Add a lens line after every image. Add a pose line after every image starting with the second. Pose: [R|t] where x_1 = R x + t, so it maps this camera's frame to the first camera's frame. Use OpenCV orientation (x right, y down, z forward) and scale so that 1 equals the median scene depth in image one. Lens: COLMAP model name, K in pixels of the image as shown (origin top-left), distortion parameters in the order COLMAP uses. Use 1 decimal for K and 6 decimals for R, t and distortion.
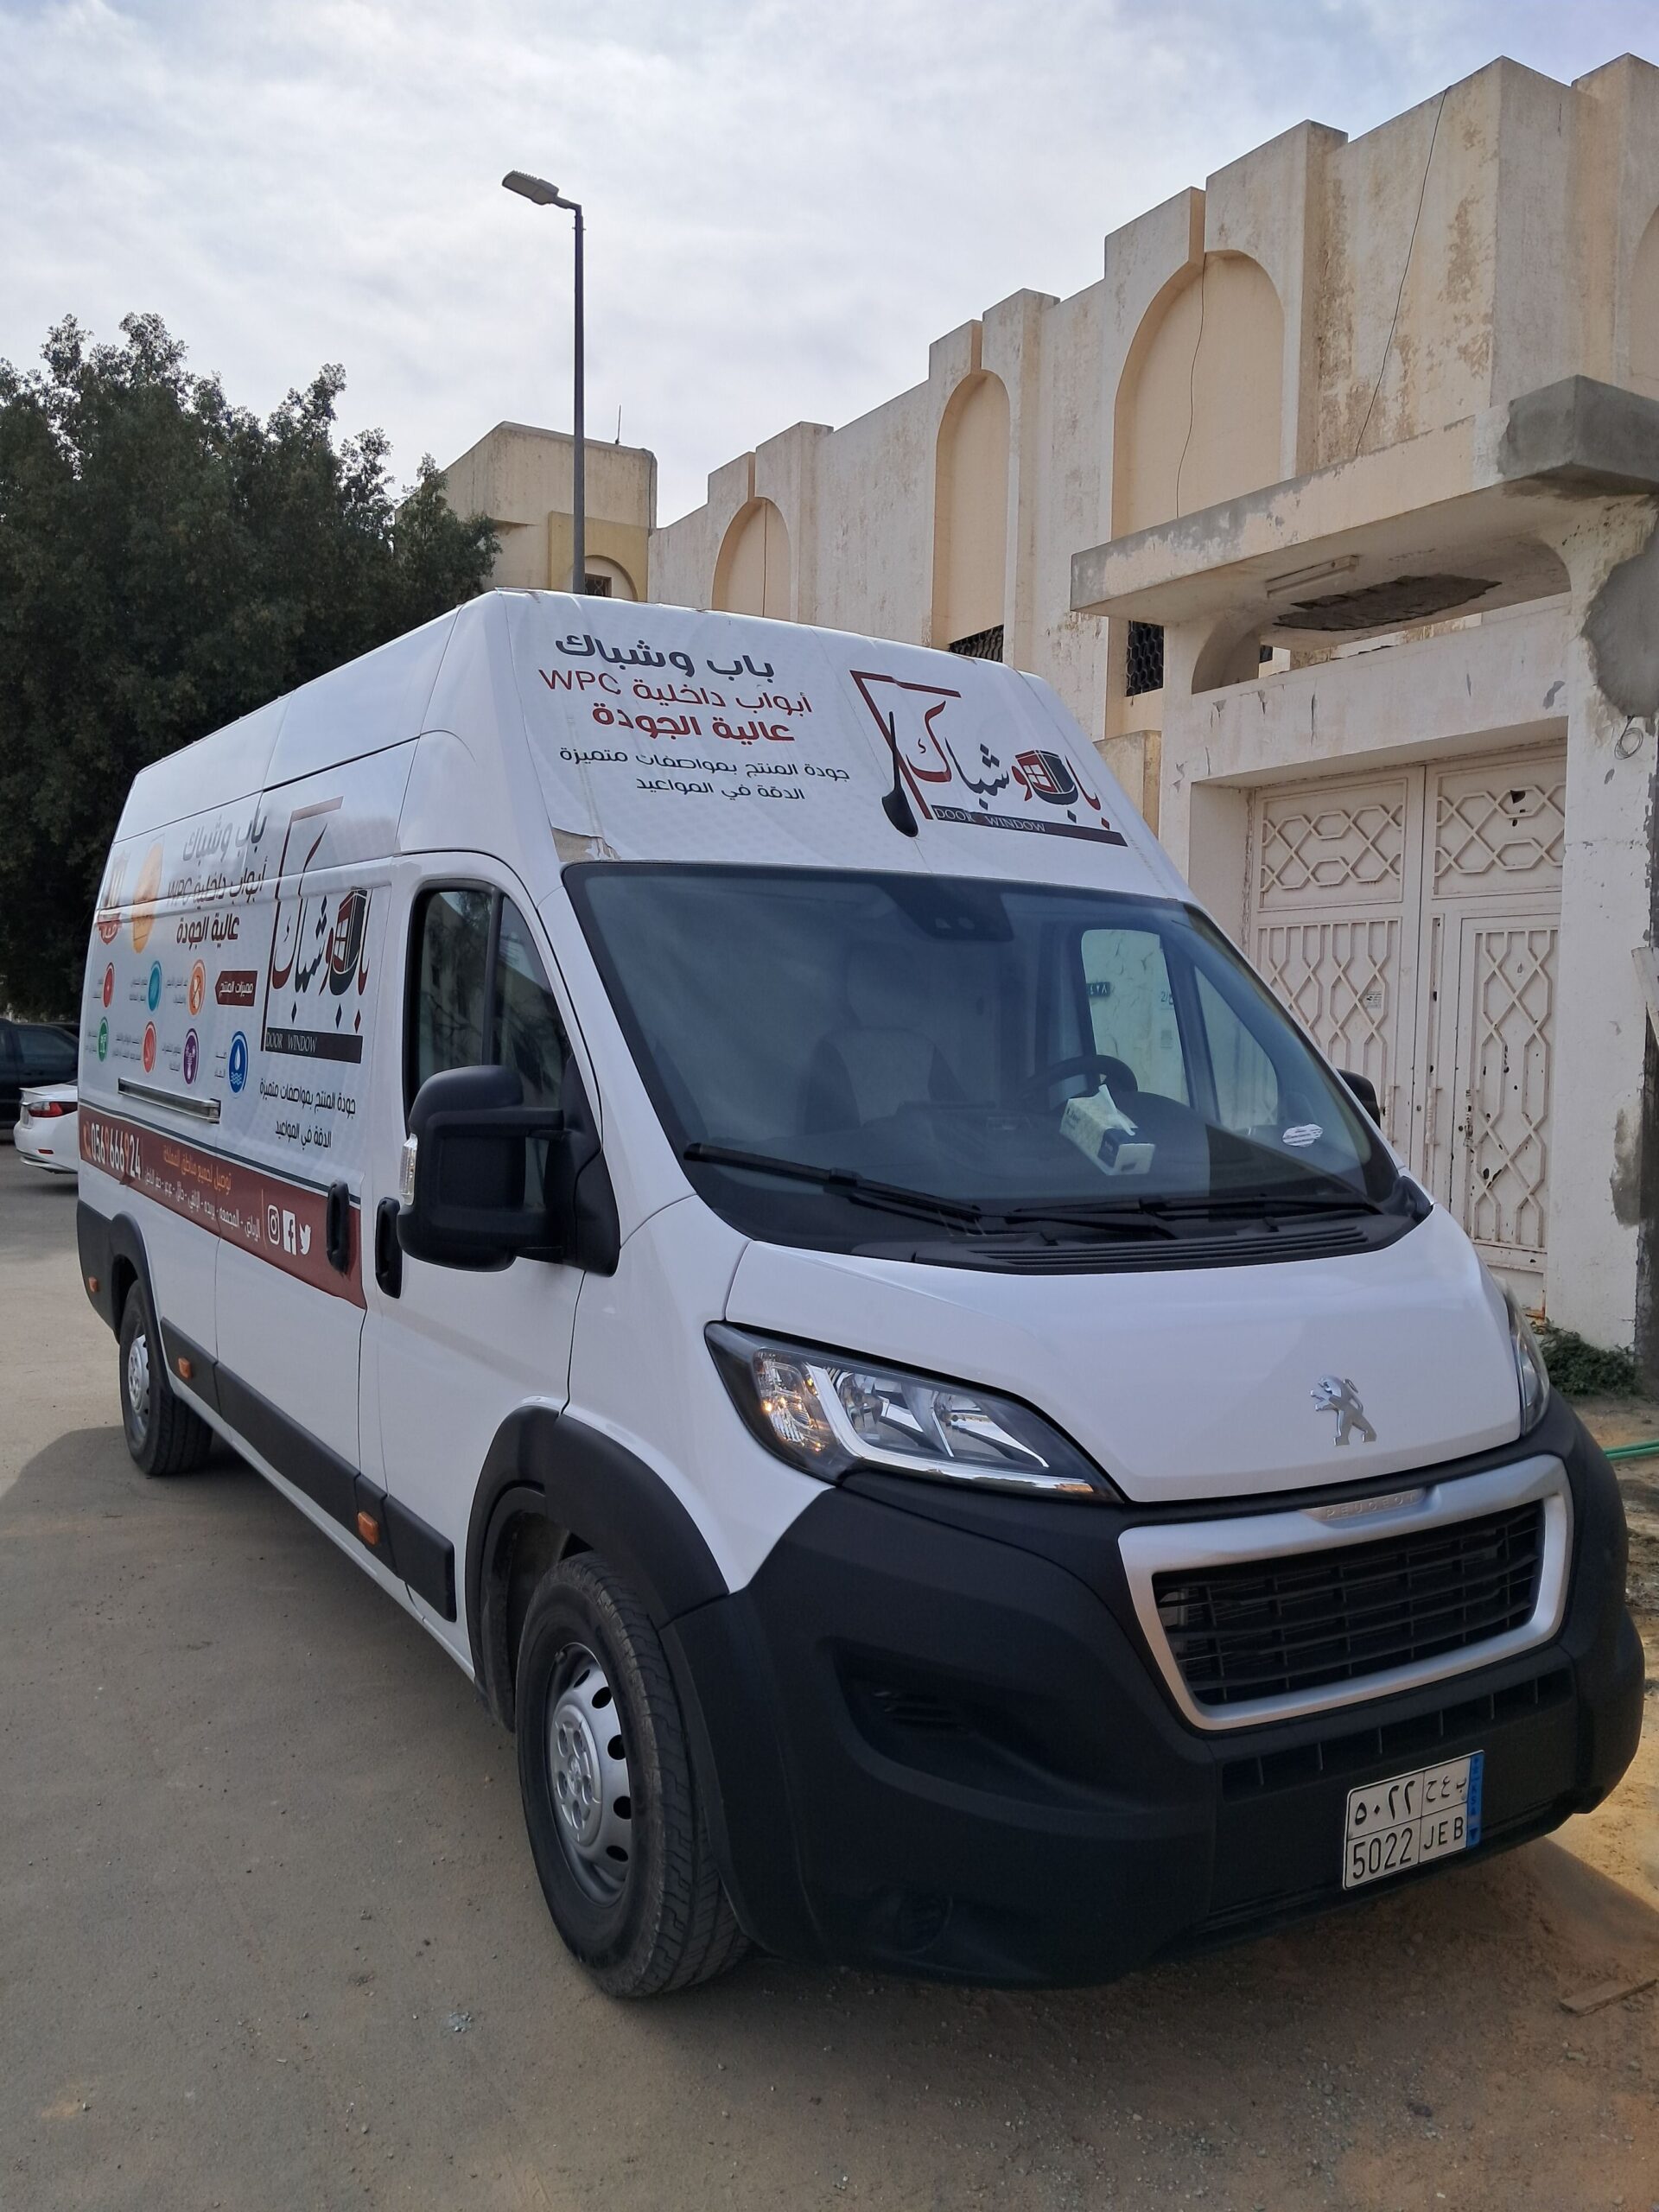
lens RADIAL K [[1742.7, 0, 826.5], [0, 1742.7, 1103.1], [0, 0, 1]] dist [0.014686, -0.026406]
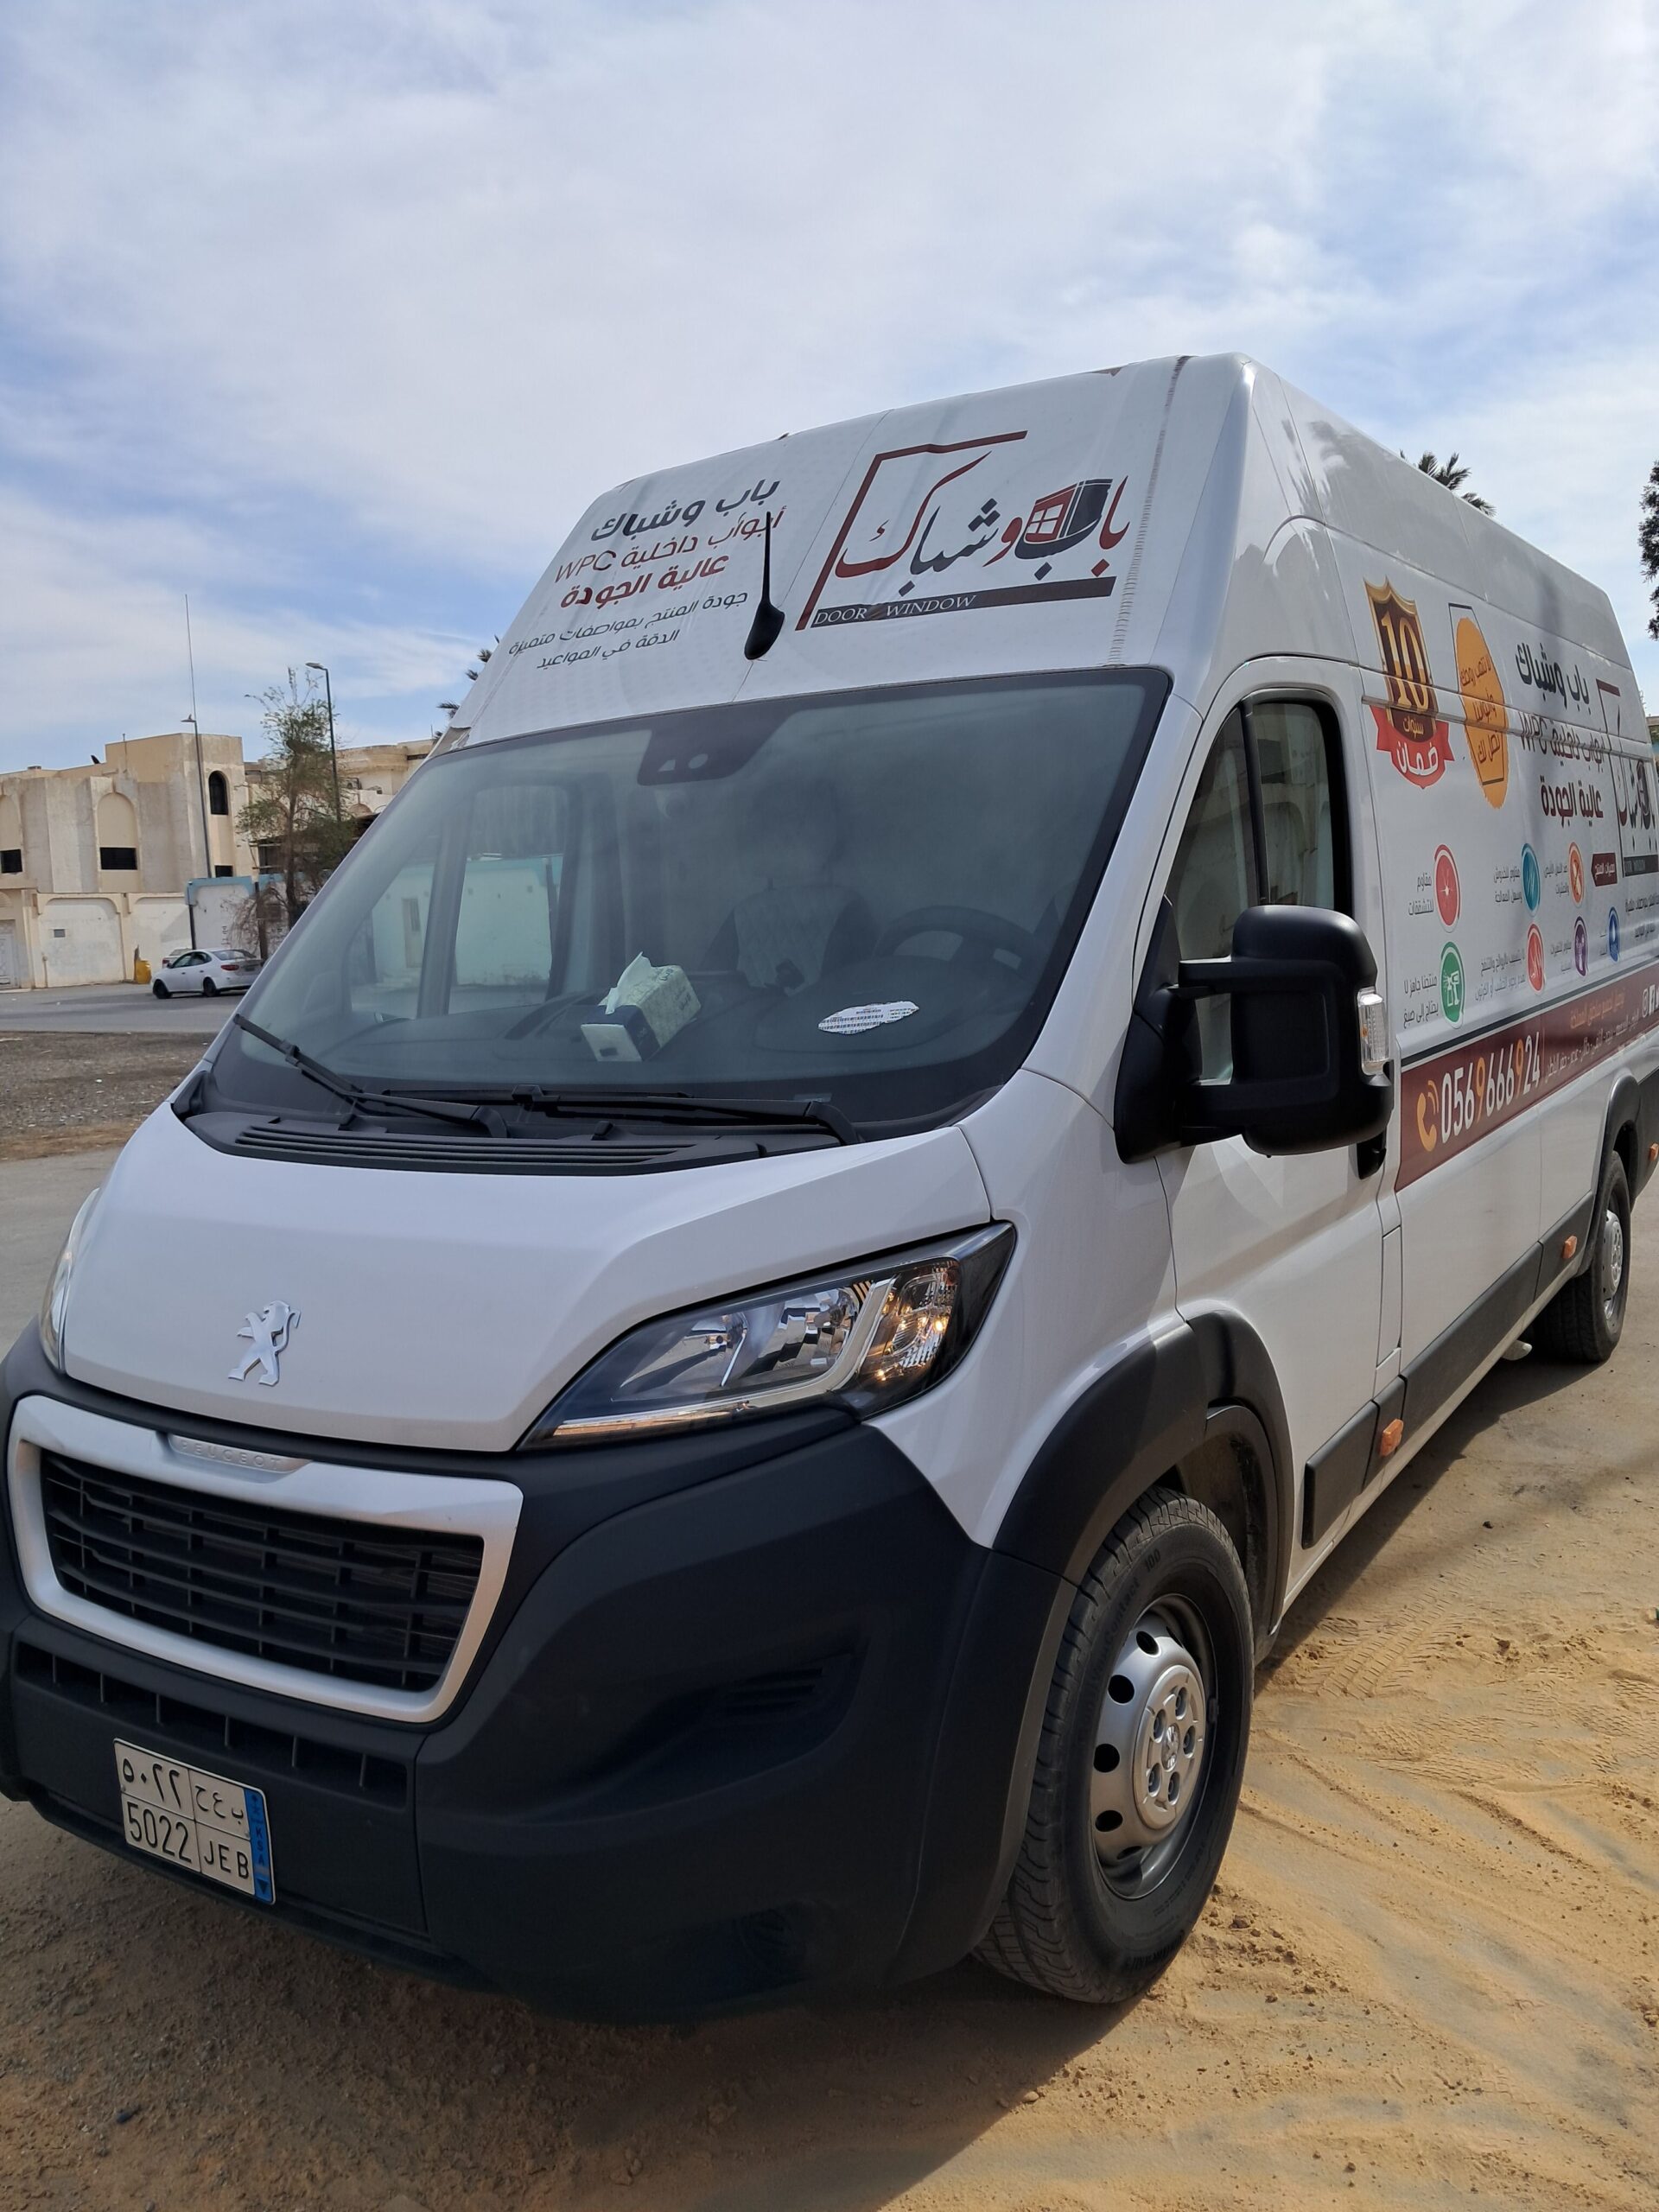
lens RADIAL K [[1742.7, 0, 844.3], [0, 1742.7, 1144.6], [0, 0, 1]] dist [0.014686, -0.026406]
pose [[0.435220, 0.079349, -0.896821, 0.856254], [0.010193, 0.995611, 0.093036, 0.005074], [0.900267, -0.049633, 0.432501, 0.660631]]
